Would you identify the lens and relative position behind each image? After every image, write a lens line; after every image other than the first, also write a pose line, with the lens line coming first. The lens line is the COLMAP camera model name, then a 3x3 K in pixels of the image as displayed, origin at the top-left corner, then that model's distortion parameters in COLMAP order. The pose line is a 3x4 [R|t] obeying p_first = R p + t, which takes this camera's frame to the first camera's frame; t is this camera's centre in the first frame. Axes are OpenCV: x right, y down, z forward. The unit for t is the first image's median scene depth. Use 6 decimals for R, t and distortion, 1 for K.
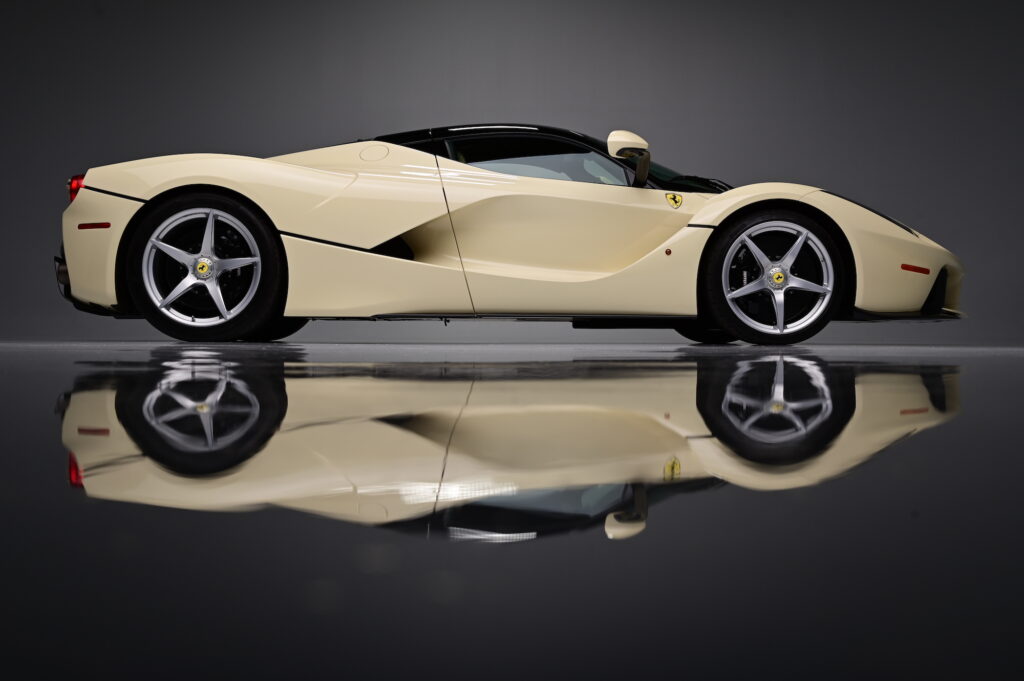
lens RADIAL K [[1469.4, 0, 511.3], [0, 1469.4, 337.7], [0, 0, 1]] dist [-0.002278, 0.000000]
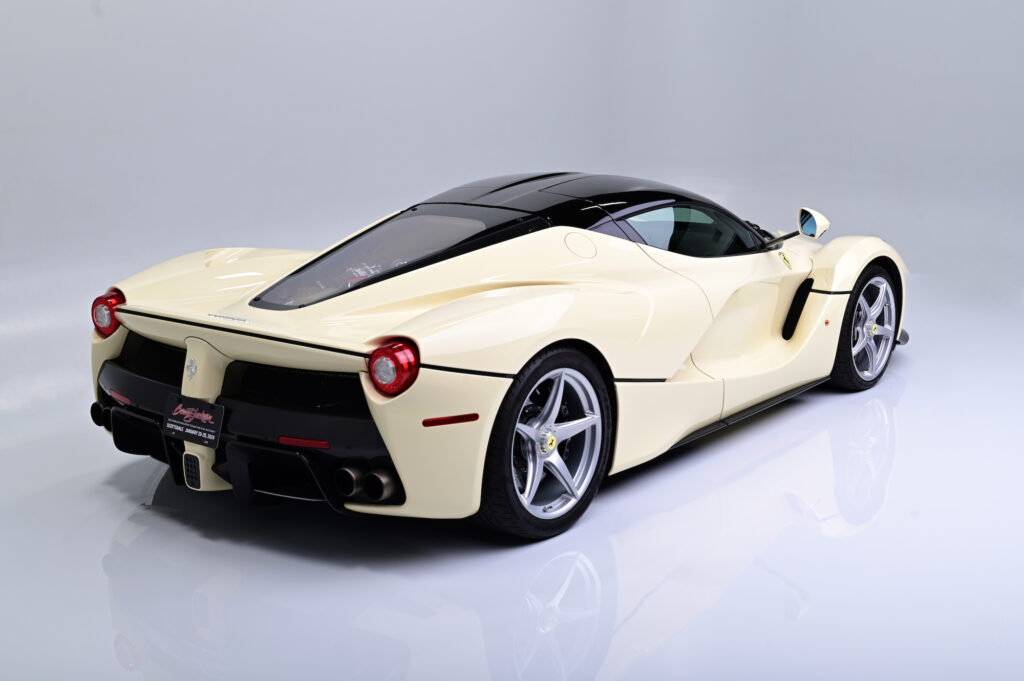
lens RADIAL K [[1469.4, 0, 510.9], [0, 1469.4, 339.9], [0, 0, 1]] dist [-0.002278, 0.000000]
pose [[0.636857, -0.173119, 0.751294, -0.793625], [0.020066, 0.977856, 0.208316, -0.261602], [-0.770721, -0.117592, 0.626228, 0.531372]]
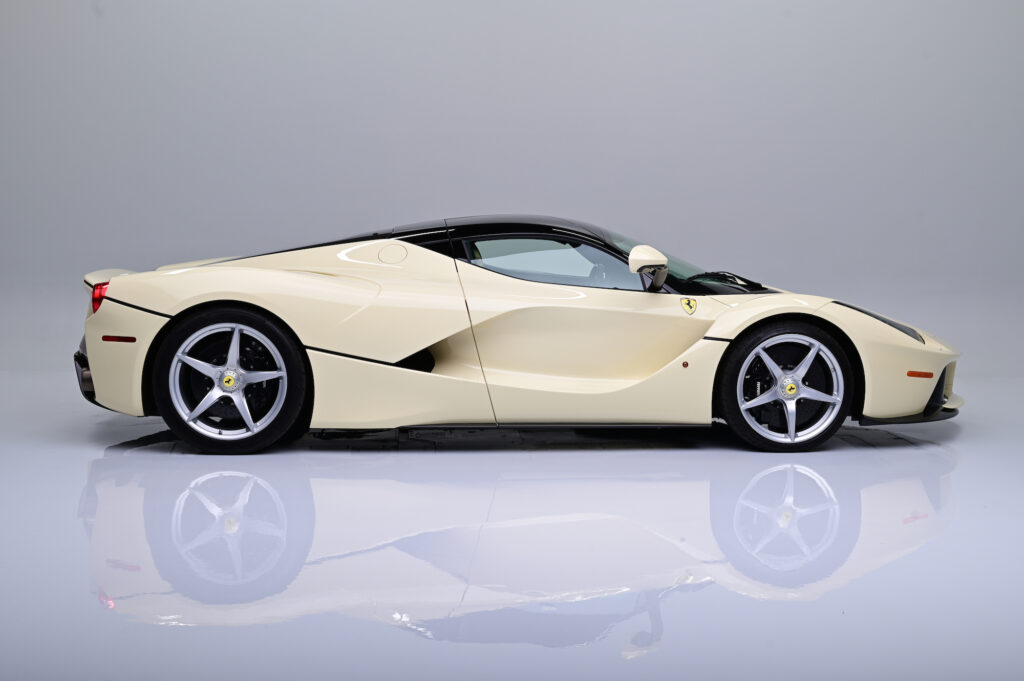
lens RADIAL K [[1469.4, 0, 510.0], [0, 1469.4, 344.7], [0, 0, 1]] dist [-0.002278, 0.000000]
pose [[0.998893, 0.000854, 0.047035, -0.063670], [-0.005194, 0.995725, 0.092222, -0.165674], [-0.046755, -0.092364, 0.994627, -0.013644]]
